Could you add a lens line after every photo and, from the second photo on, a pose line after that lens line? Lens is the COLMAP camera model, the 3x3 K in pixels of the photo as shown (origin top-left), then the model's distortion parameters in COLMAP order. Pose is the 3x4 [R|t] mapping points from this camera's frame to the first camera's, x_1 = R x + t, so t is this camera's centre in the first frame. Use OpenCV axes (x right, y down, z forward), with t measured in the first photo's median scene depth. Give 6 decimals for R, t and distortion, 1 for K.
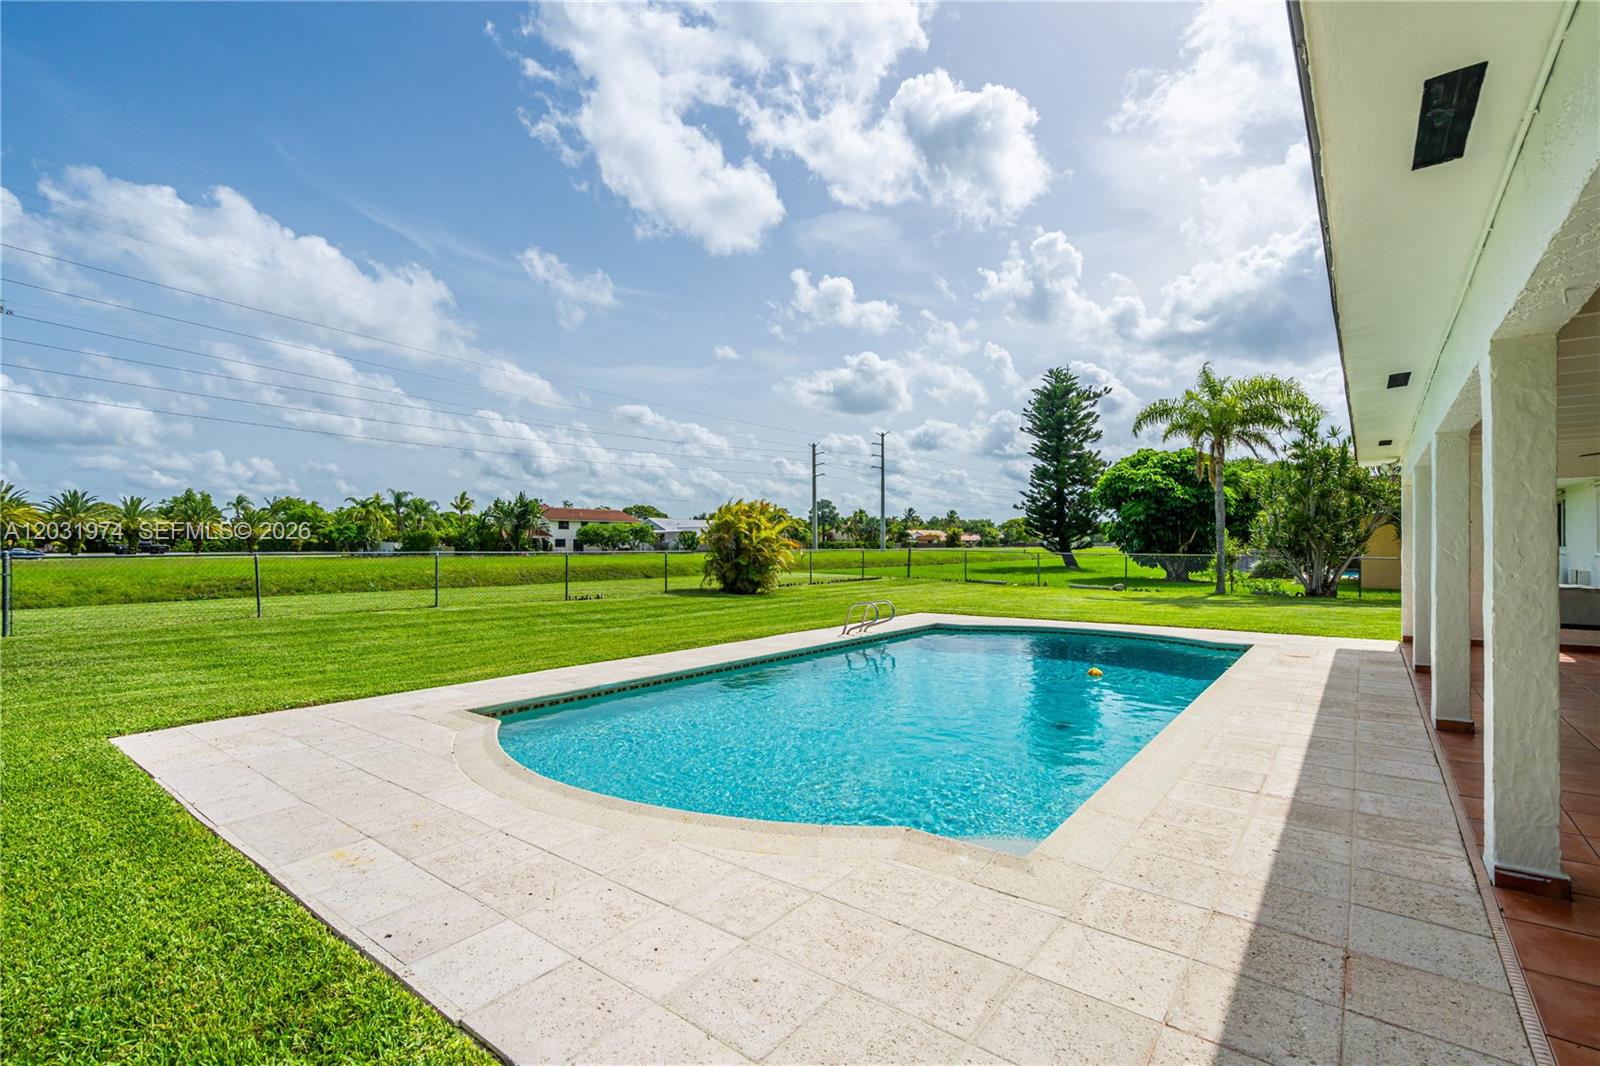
lens RADIAL K [[728.0, 0, 800.0], [0, 728.0, 533.0], [0, 0, 1]] dist [-0.003304, -0.000253]
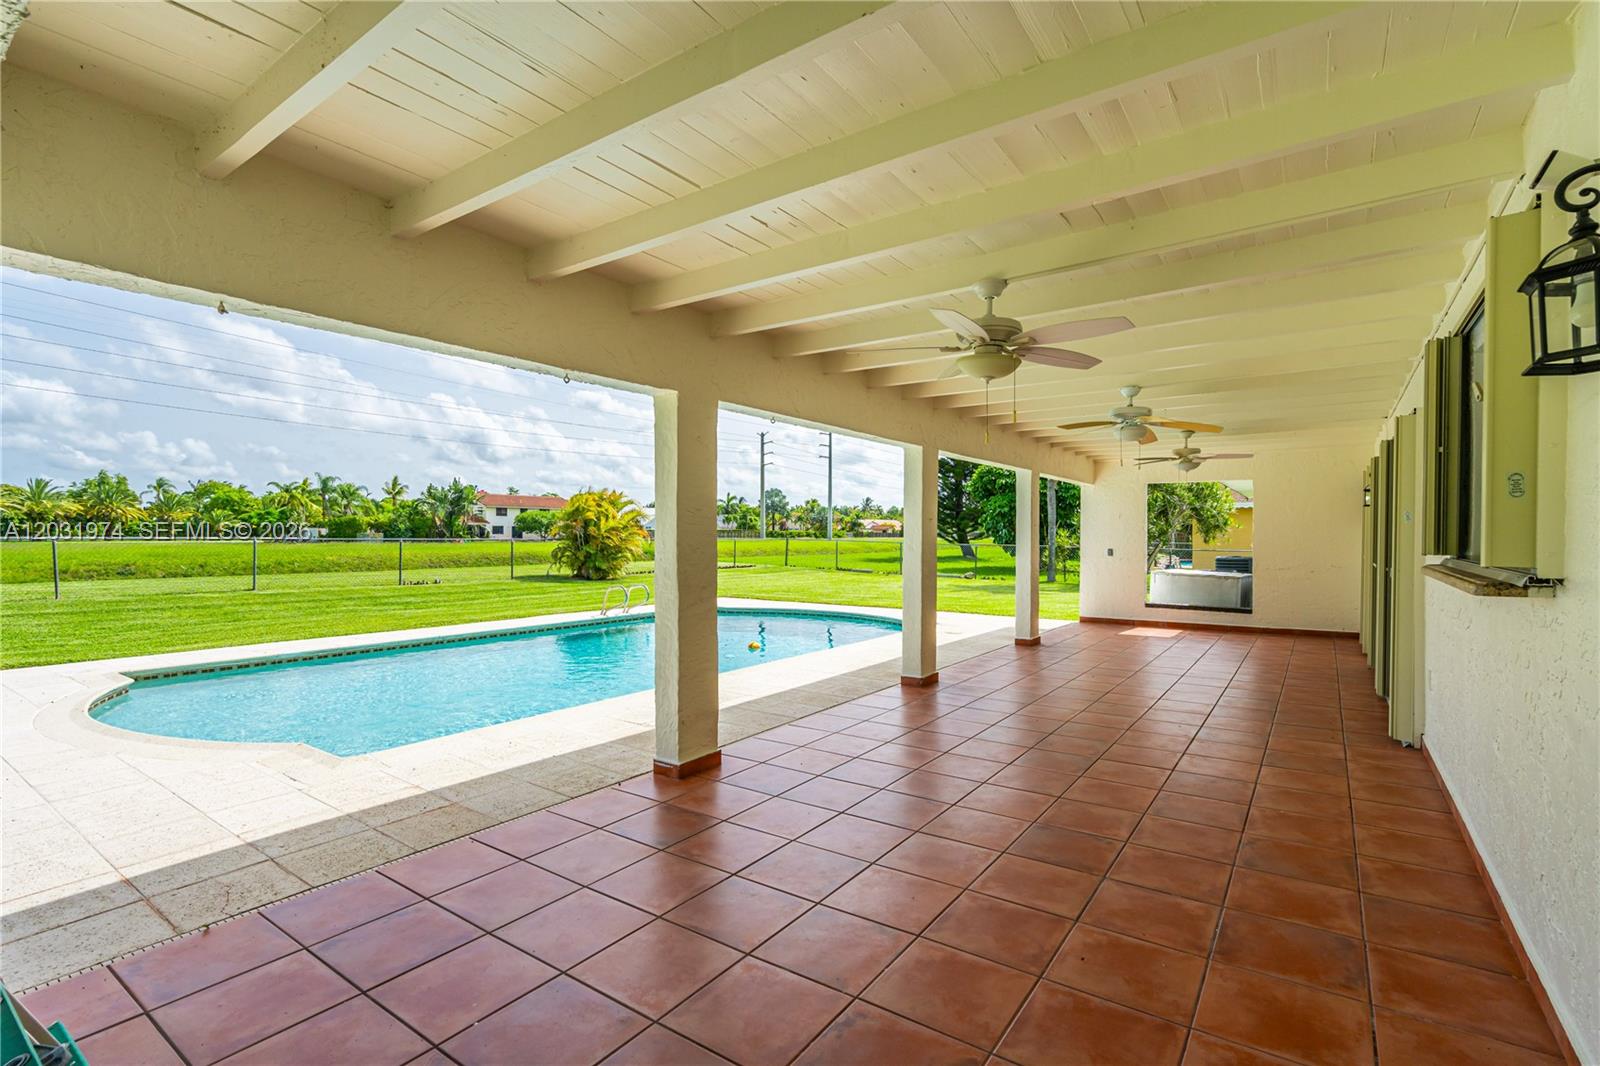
lens RADIAL K [[734.6, 0, 800.8], [0, 734.6, 500.0], [0, 0, 1]] dist [0.002404, 0.000369]
pose [[0.998995, 0.009241, 0.043866, 0.037444], [-0.007941, 0.999527, -0.029720, -0.000480], [-0.044120, 0.029342, 0.998595, -0.015536]]
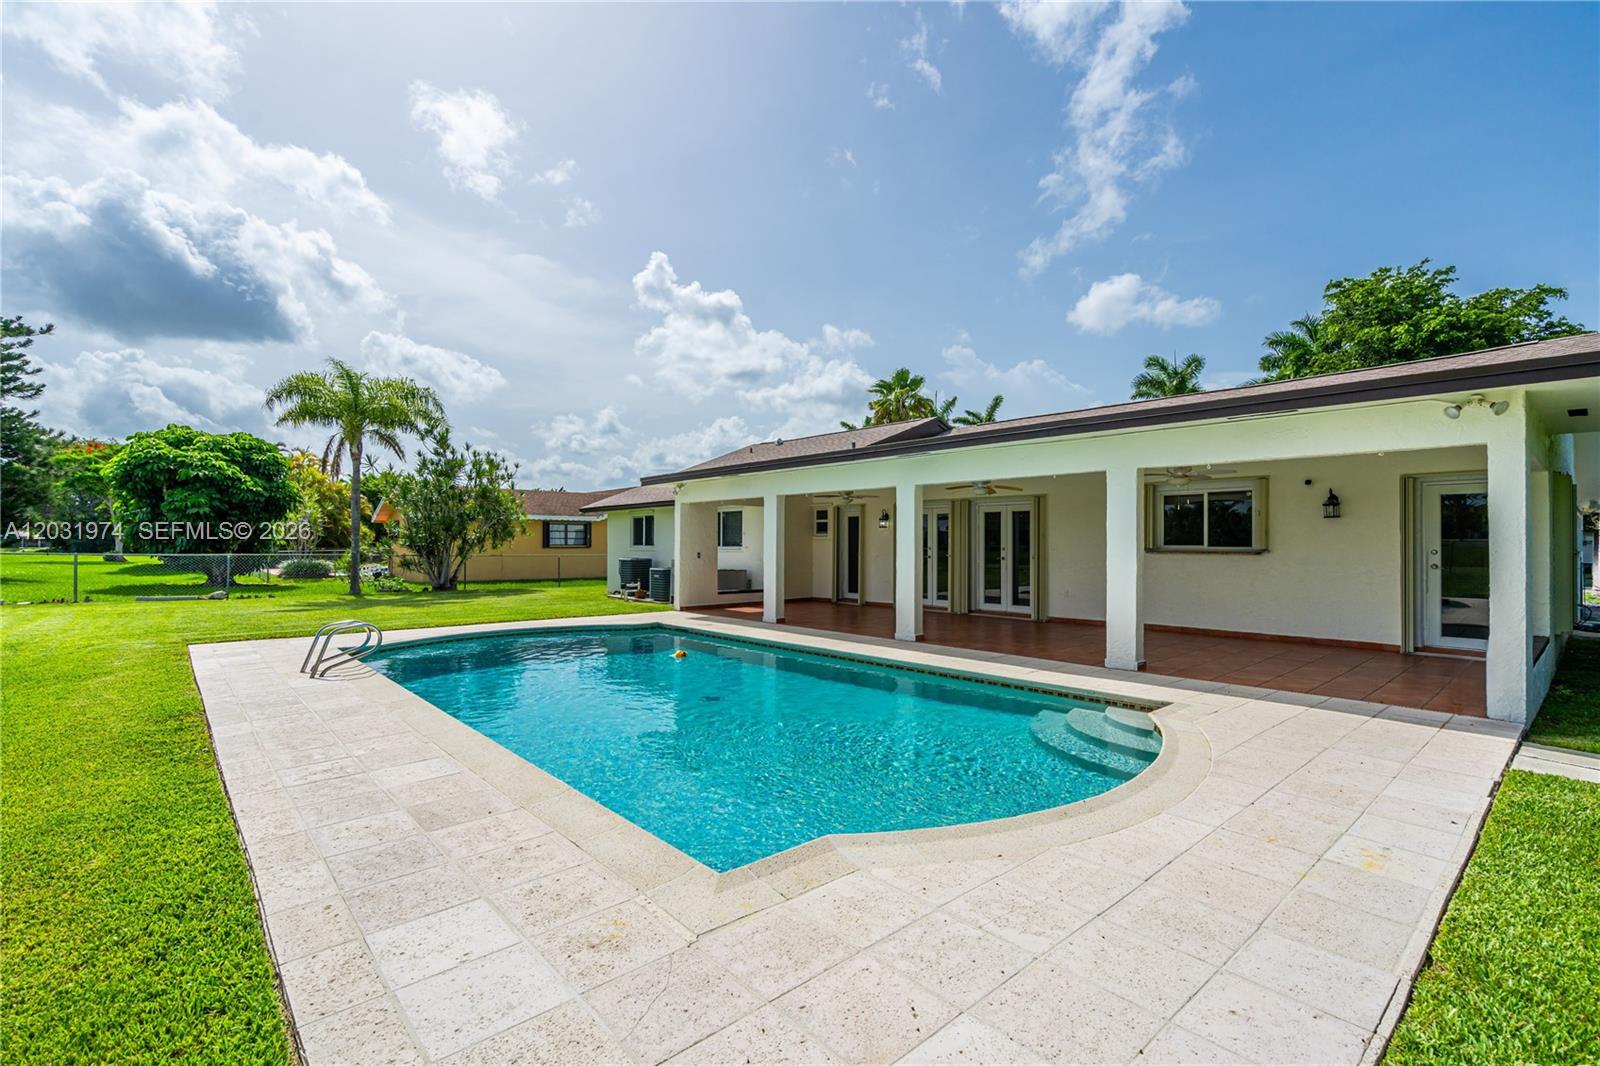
lens RADIAL K [[728.0, 0, 800.0], [0, 728.0, 533.0], [0, 0, 1]] dist [-0.003304, -0.000253]
pose [[0.178710, 0.017932, 0.983738, -0.063552], [-0.016964, 0.999741, -0.015142, 0.001465], [-0.983756, -0.013982, 0.178968, 0.058611]]
